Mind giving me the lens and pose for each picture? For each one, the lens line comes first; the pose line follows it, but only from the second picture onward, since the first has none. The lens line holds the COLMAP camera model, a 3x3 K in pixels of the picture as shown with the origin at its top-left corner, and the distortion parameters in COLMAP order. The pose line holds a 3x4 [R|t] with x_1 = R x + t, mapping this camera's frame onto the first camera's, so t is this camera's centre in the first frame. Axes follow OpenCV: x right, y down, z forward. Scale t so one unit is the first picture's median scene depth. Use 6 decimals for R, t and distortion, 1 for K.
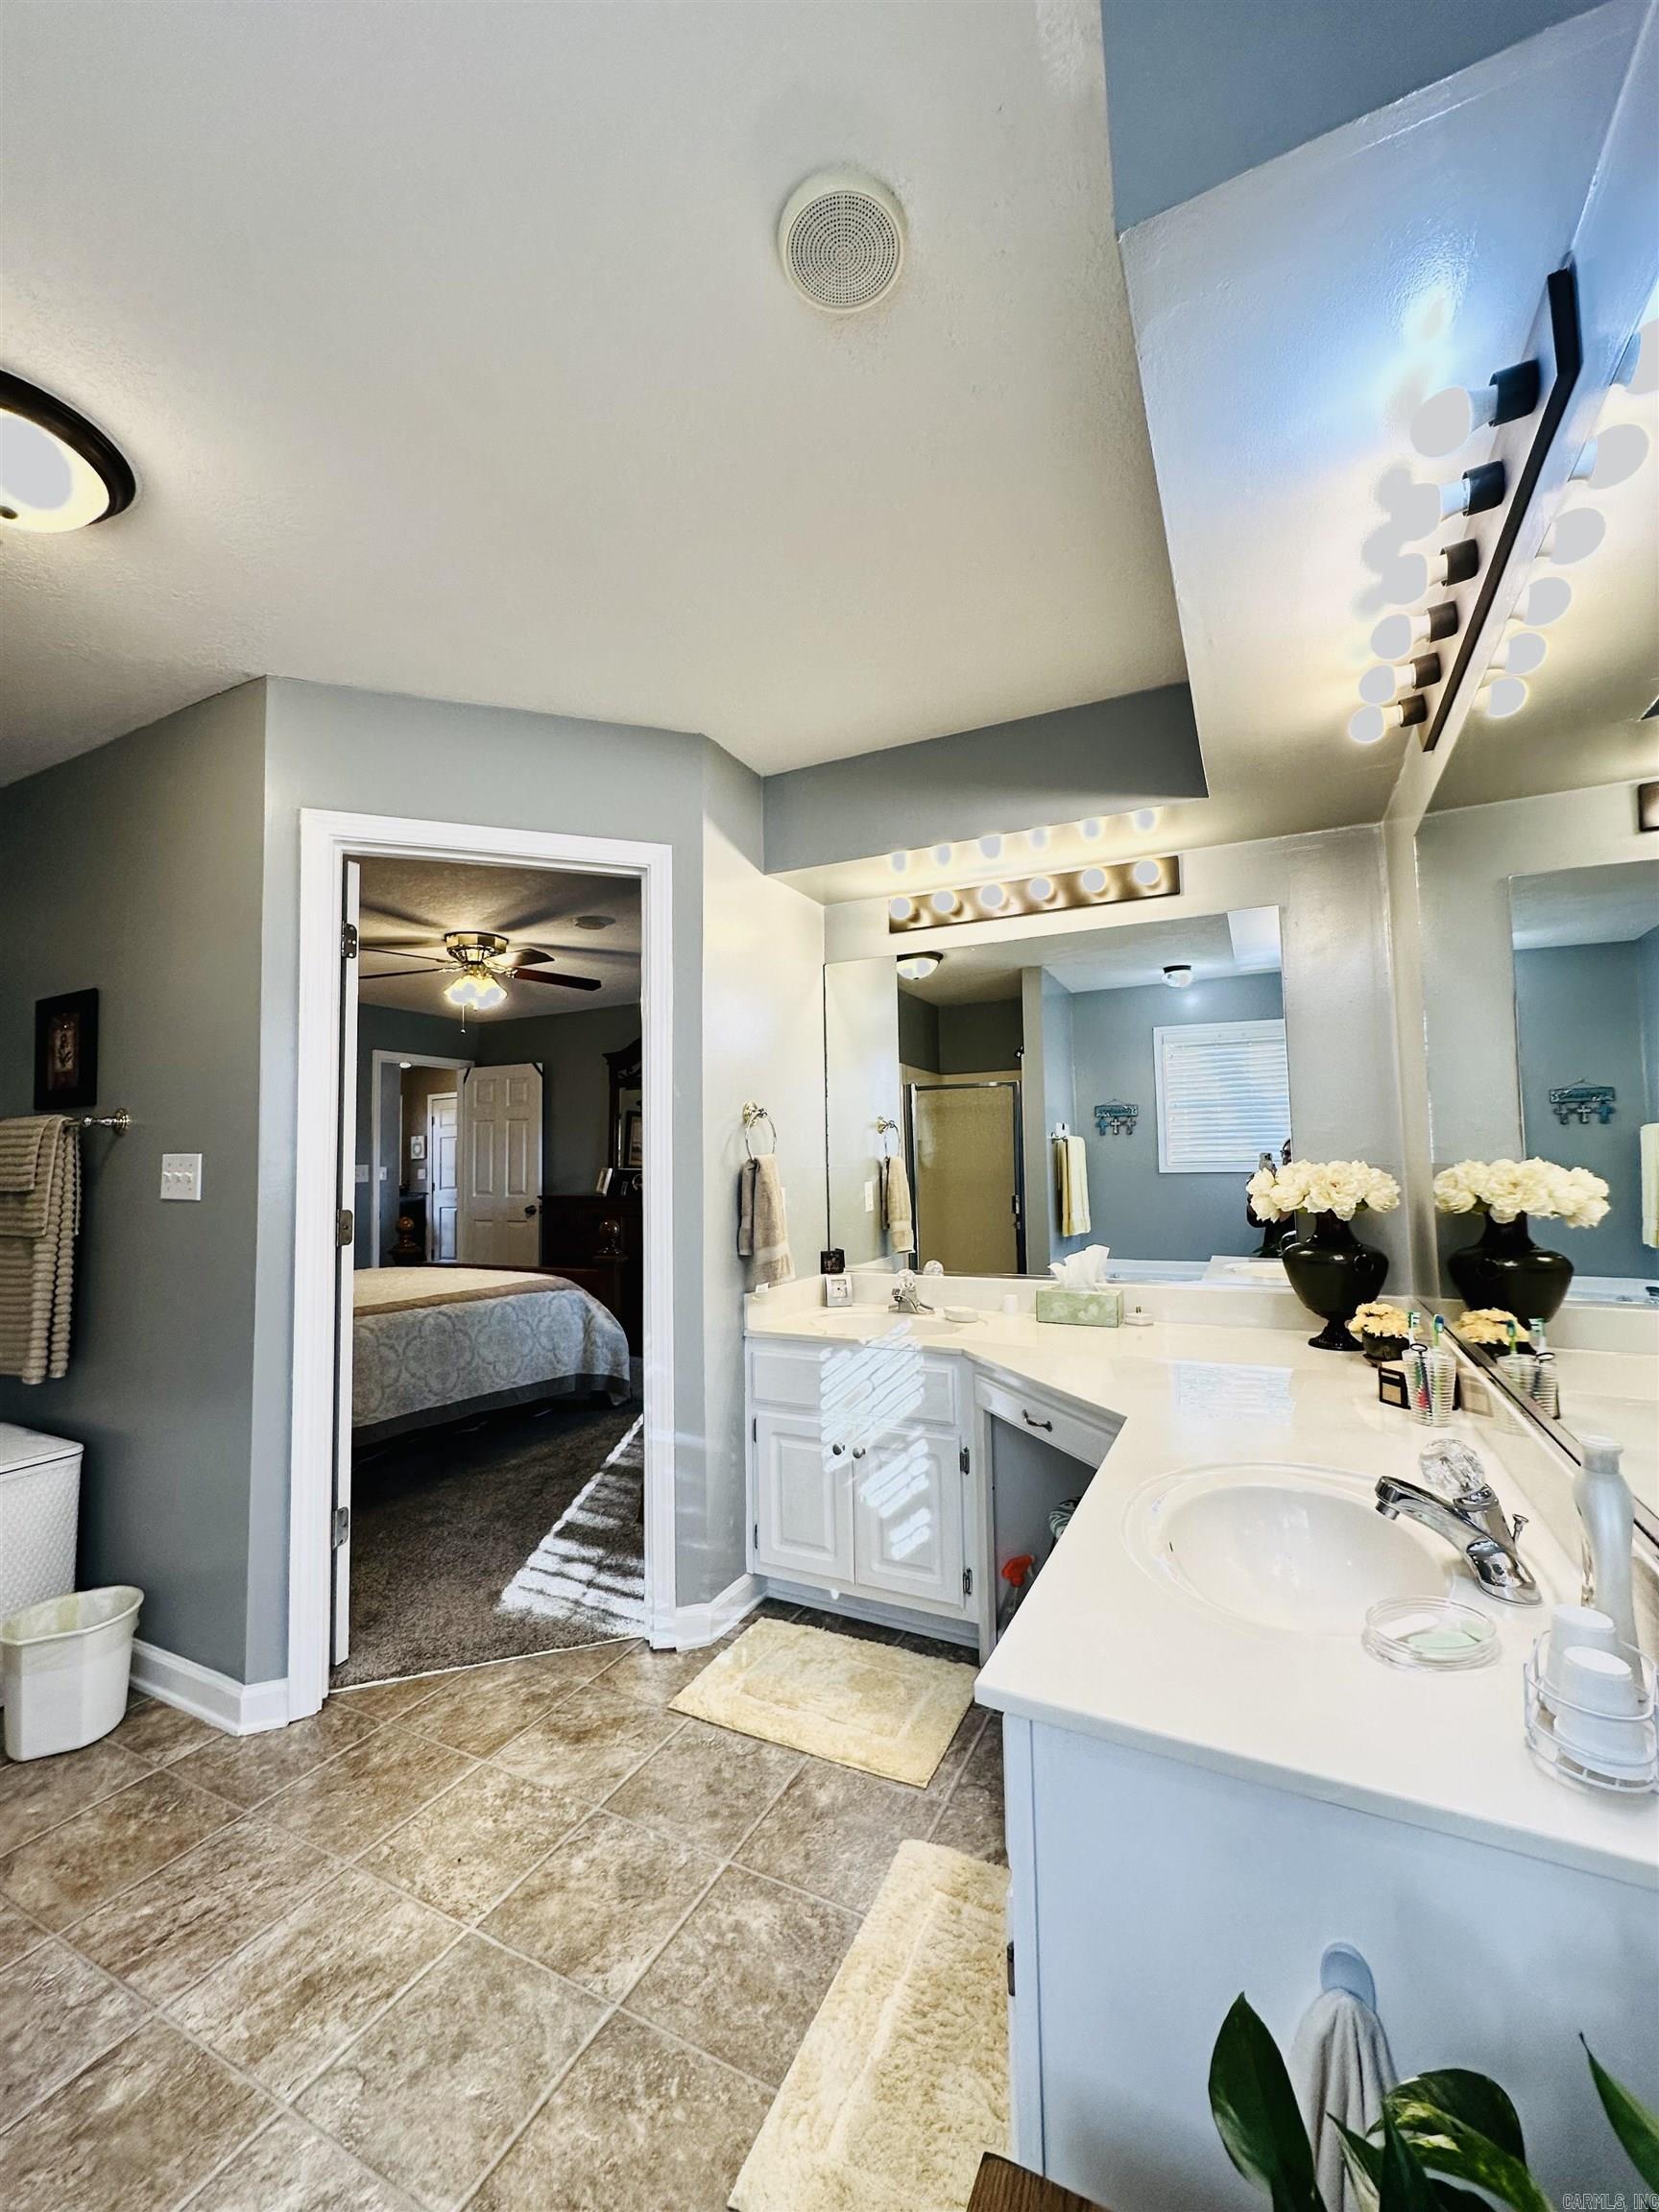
lens RADIAL K [[881.6, 0, 832.3], [0, 881.6, 1107.3], [0, 0, 1]] dist [-0.002291, 0.000273]
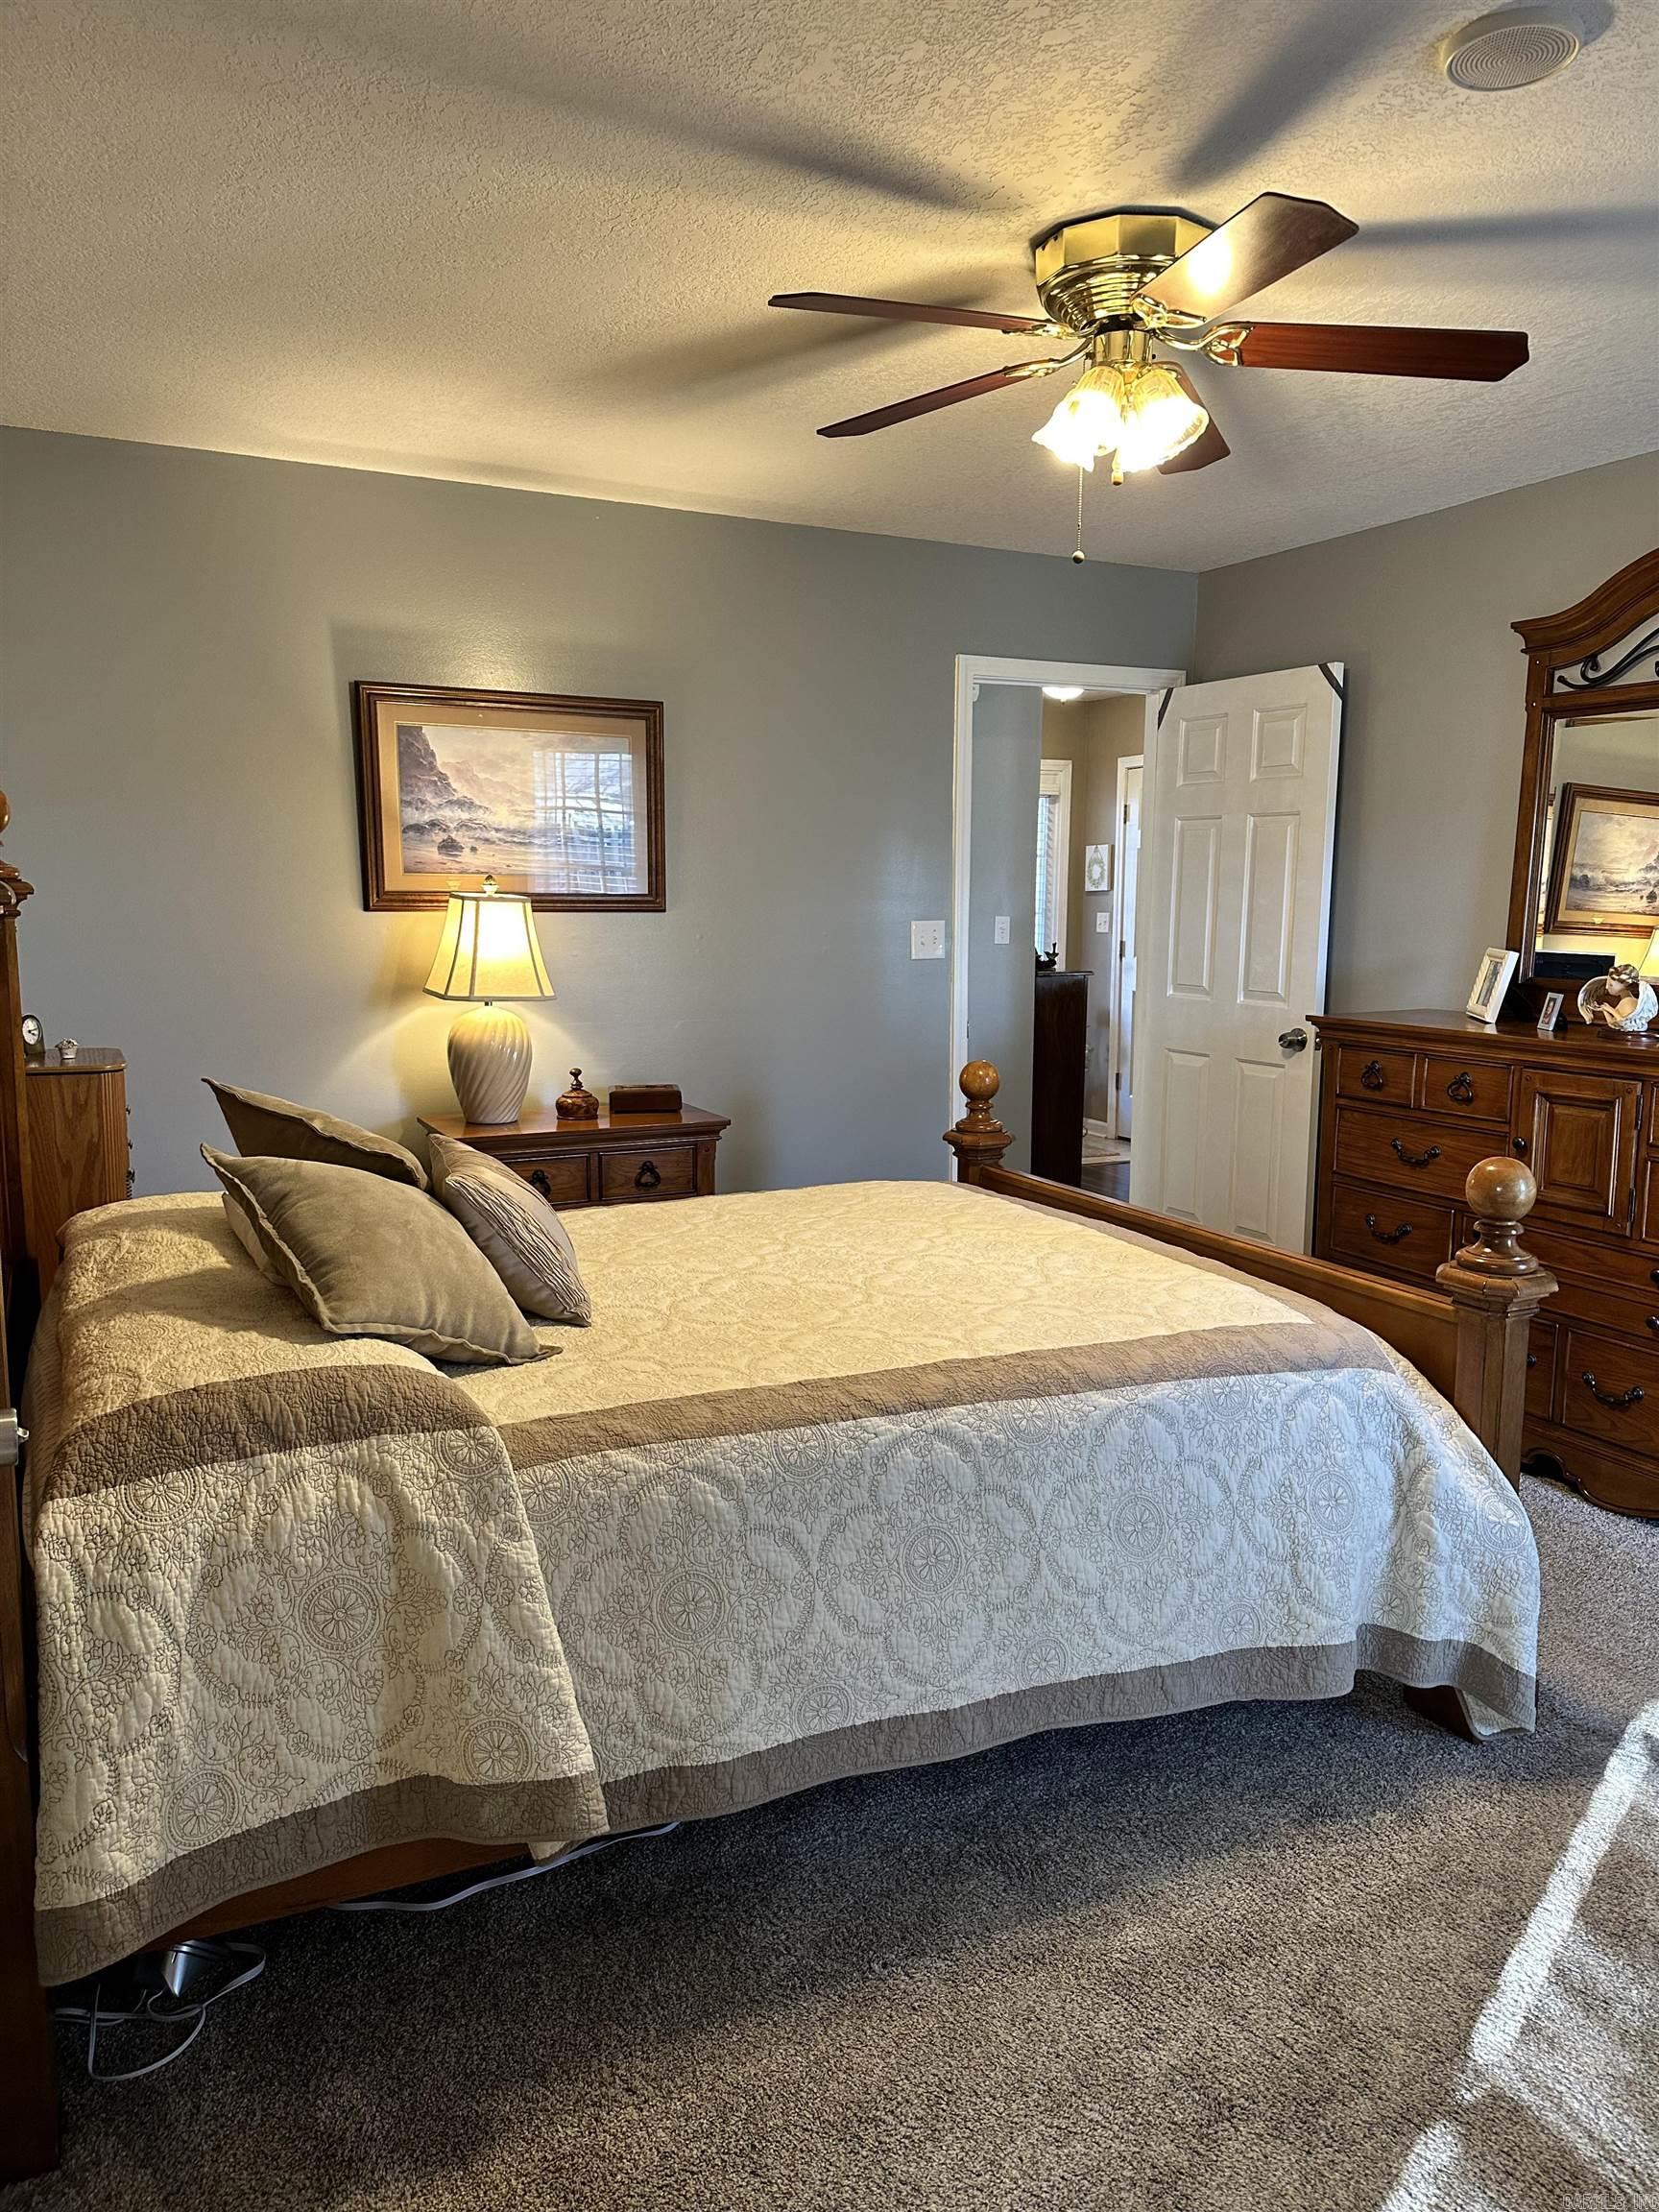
lens RADIAL K [[1567.3, 0, 819.7], [0, 1567.3, 1130.5], [0, 0, 1]] dist [0.123970, -0.229166]
pose [[0.797908, 0.112551, -0.592178, -0.122618], [0.018852, 0.977273, 0.211144, -0.002242], [0.602484, -0.179638, 0.777652, 0.452376]]
